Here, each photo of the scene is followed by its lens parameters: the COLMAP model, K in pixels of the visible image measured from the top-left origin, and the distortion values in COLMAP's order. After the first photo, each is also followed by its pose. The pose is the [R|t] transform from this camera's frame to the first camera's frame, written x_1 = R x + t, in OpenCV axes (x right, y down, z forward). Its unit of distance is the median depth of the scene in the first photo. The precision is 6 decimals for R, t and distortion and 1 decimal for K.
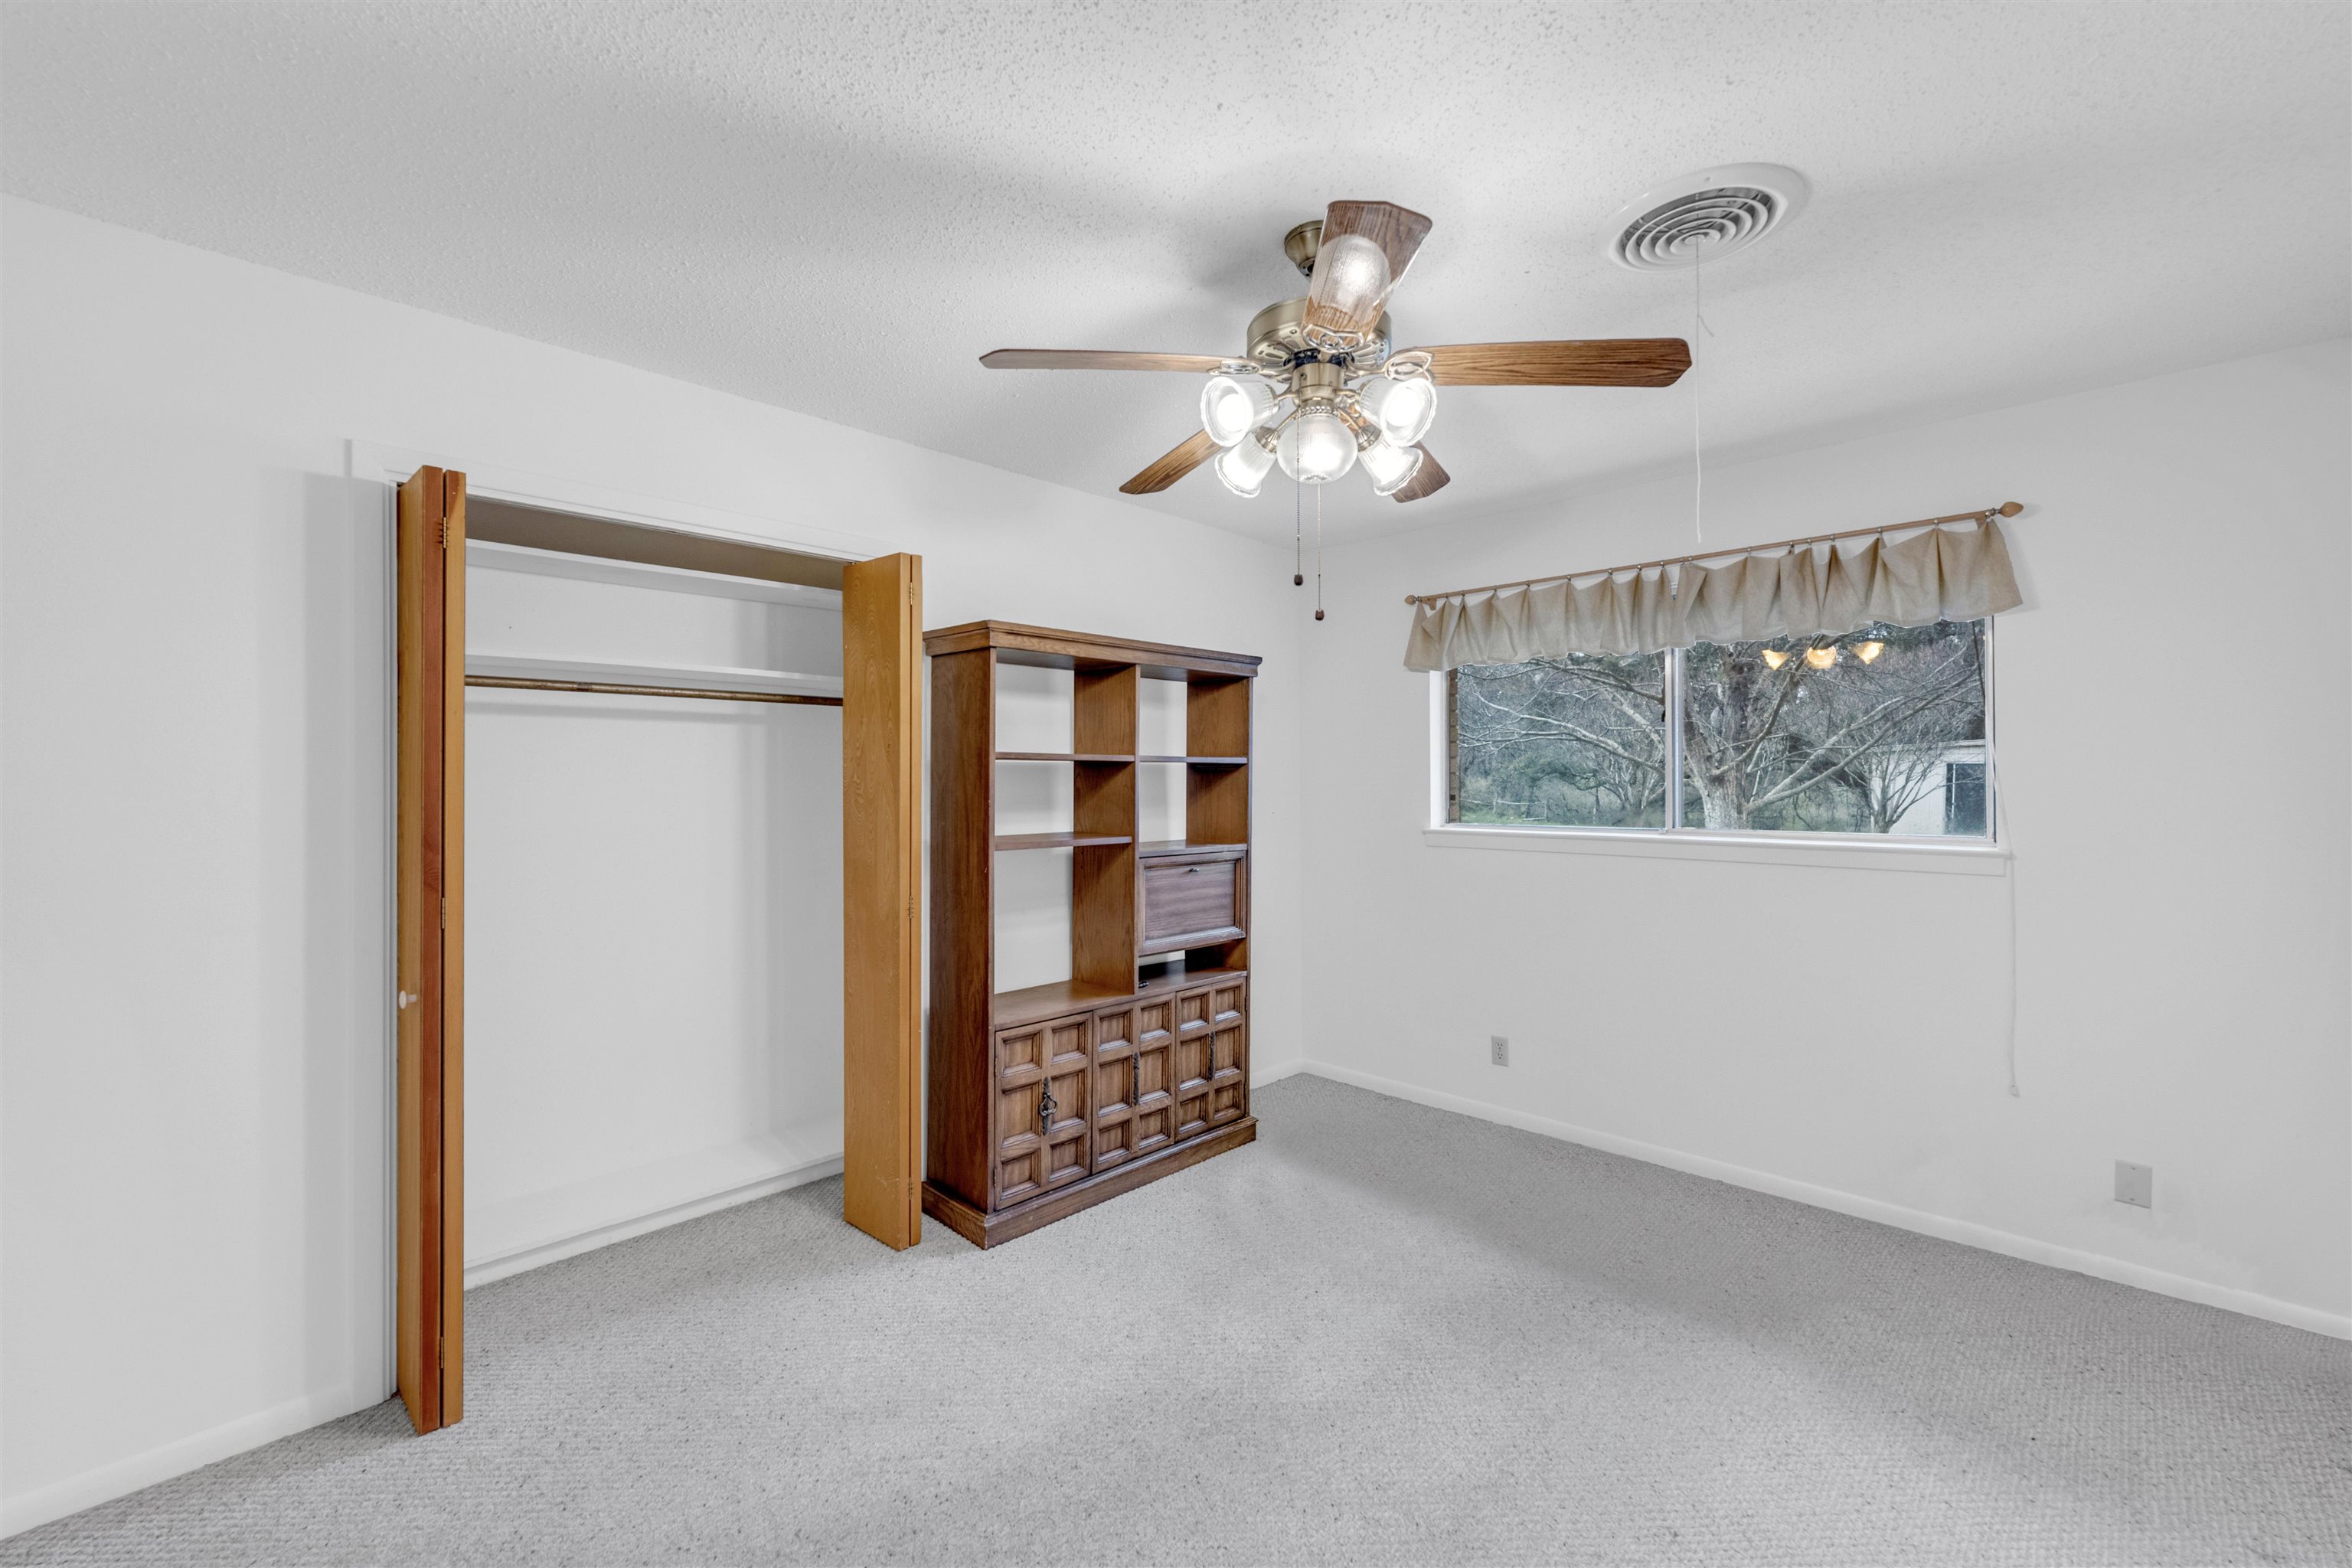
lens RADIAL K [[947.3, 0, 1169.8], [0, 947.3, 787.8], [0, 0, 1]] dist [-0.000759, 0.000164]
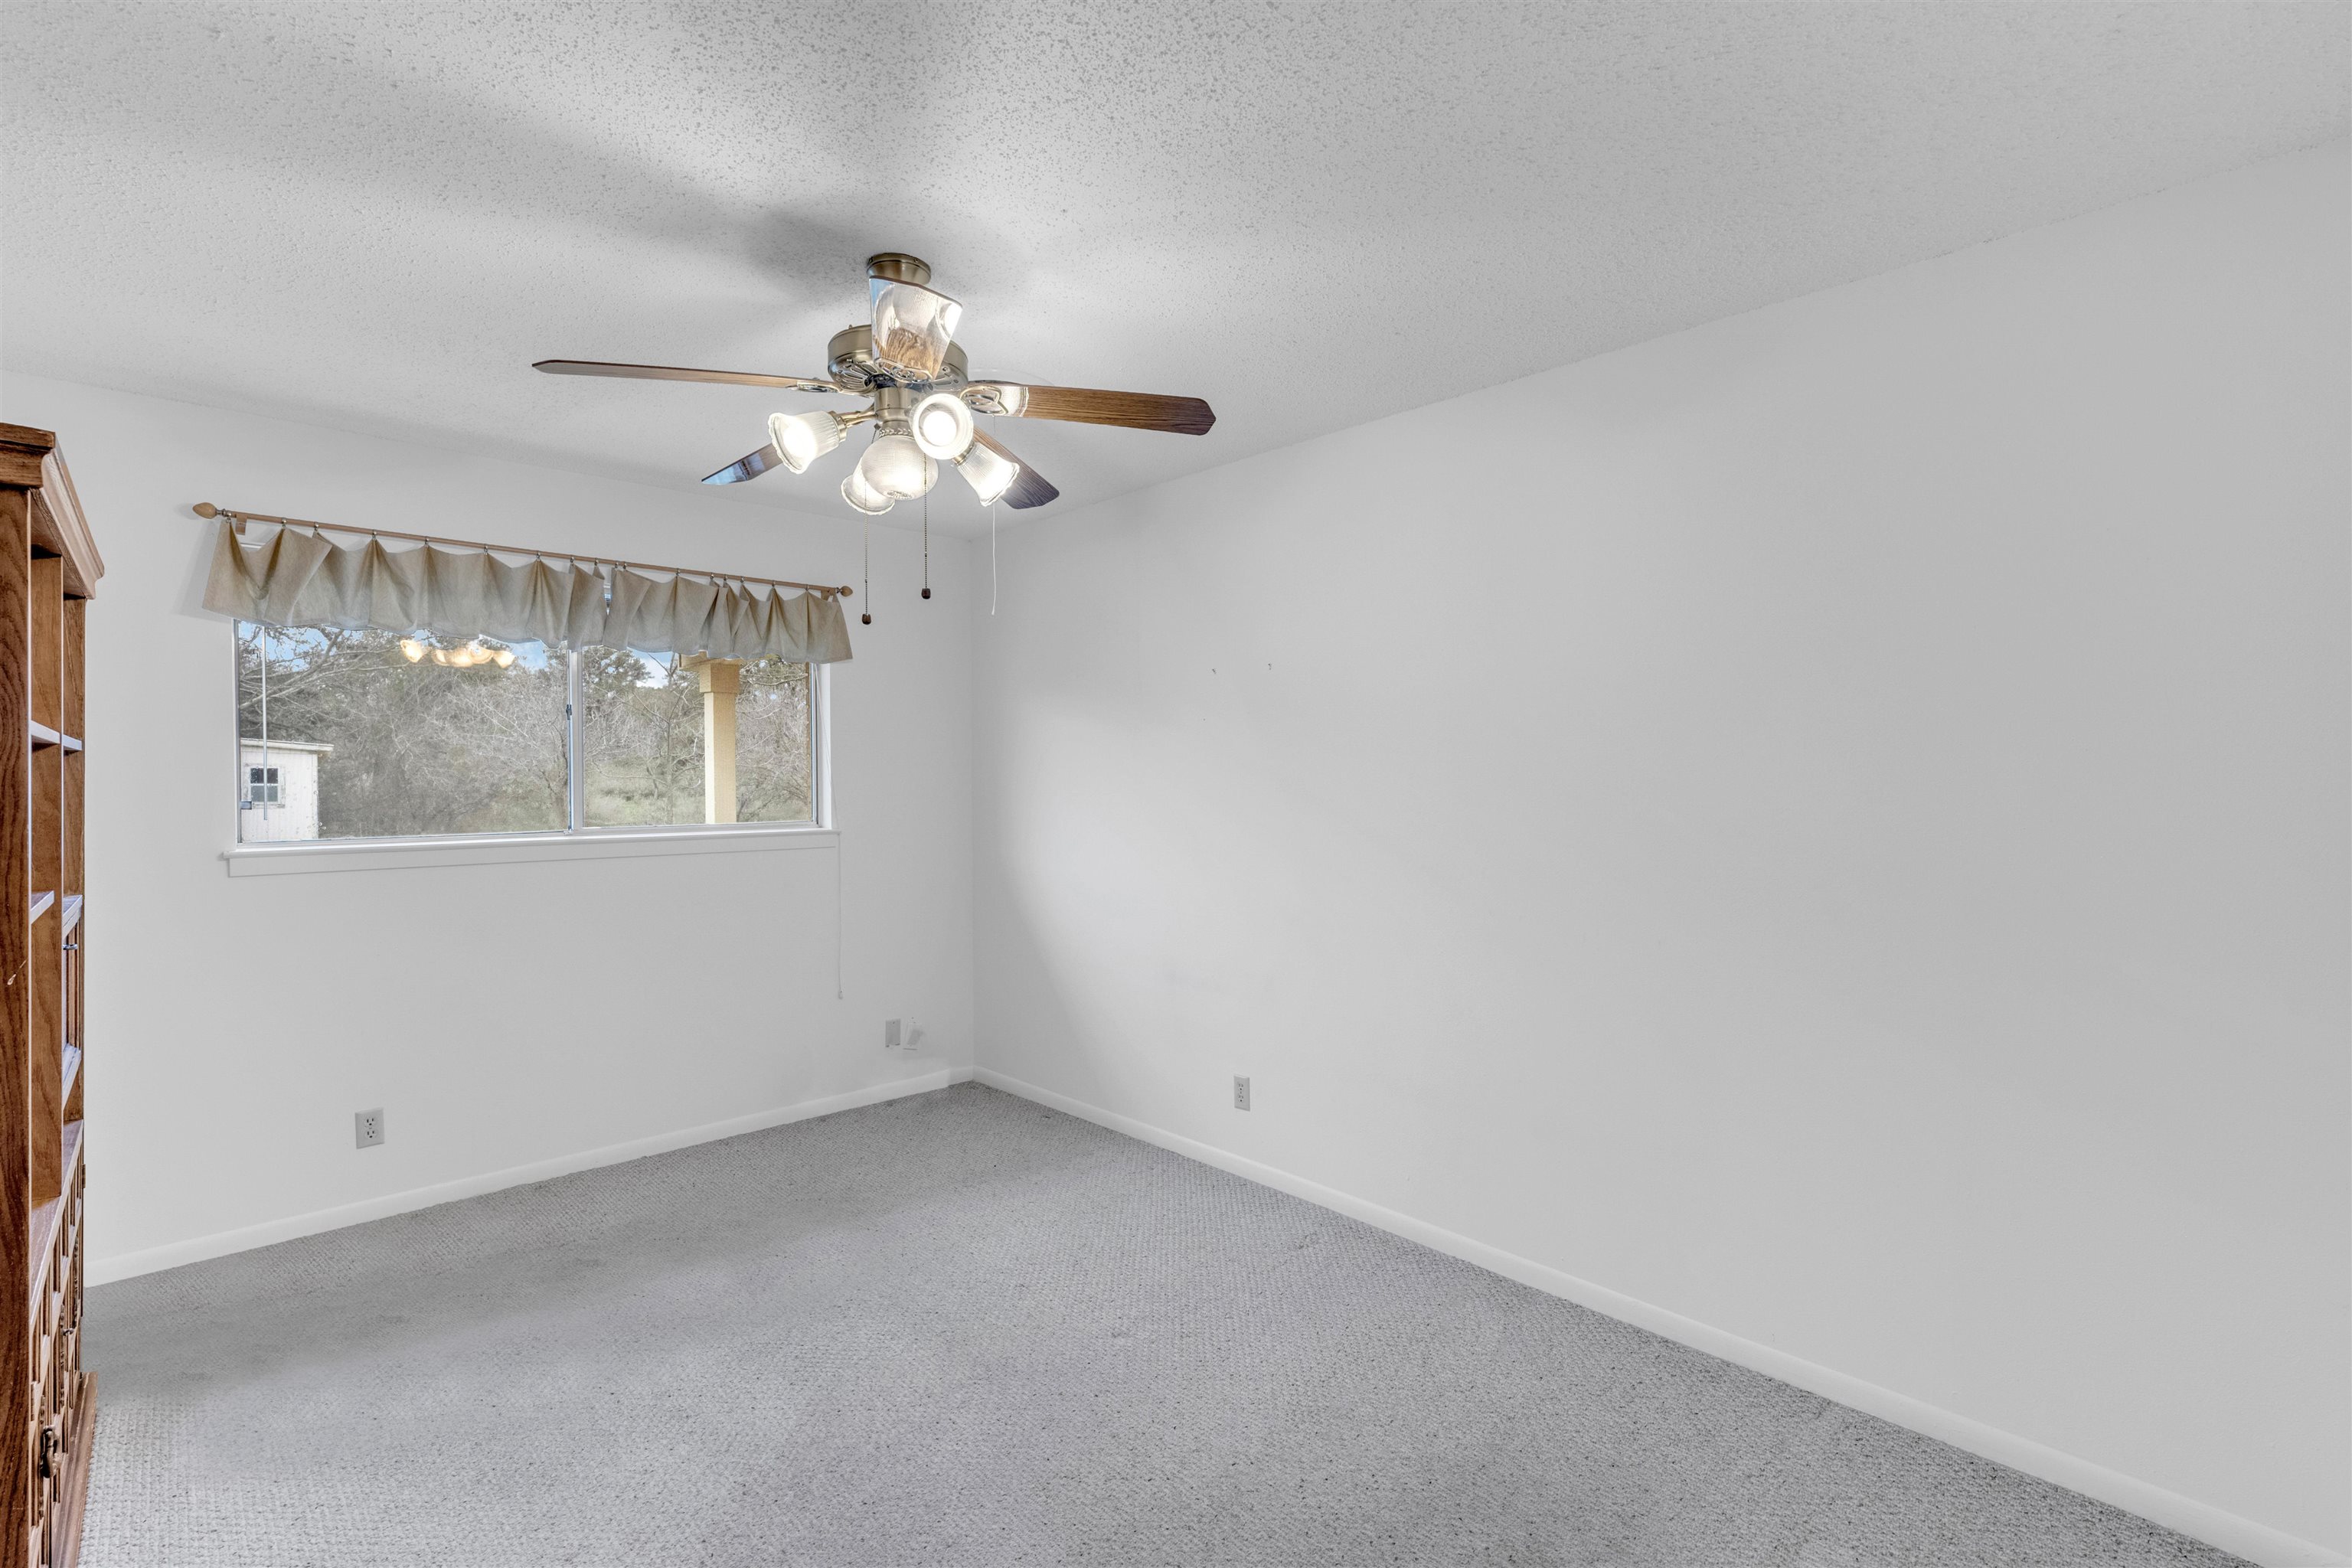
lens RADIAL K [[1043.4, 0, 1175.6], [0, 1043.4, 769.6], [0, 0, 1]] dist [0.000120, 0.000119]
pose [[0.045373, 0.008152, 0.998937, -0.584654], [0.013126, 0.999876, -0.008756, -0.000070], [-0.998884, 0.013510, 0.045261, 0.361979]]
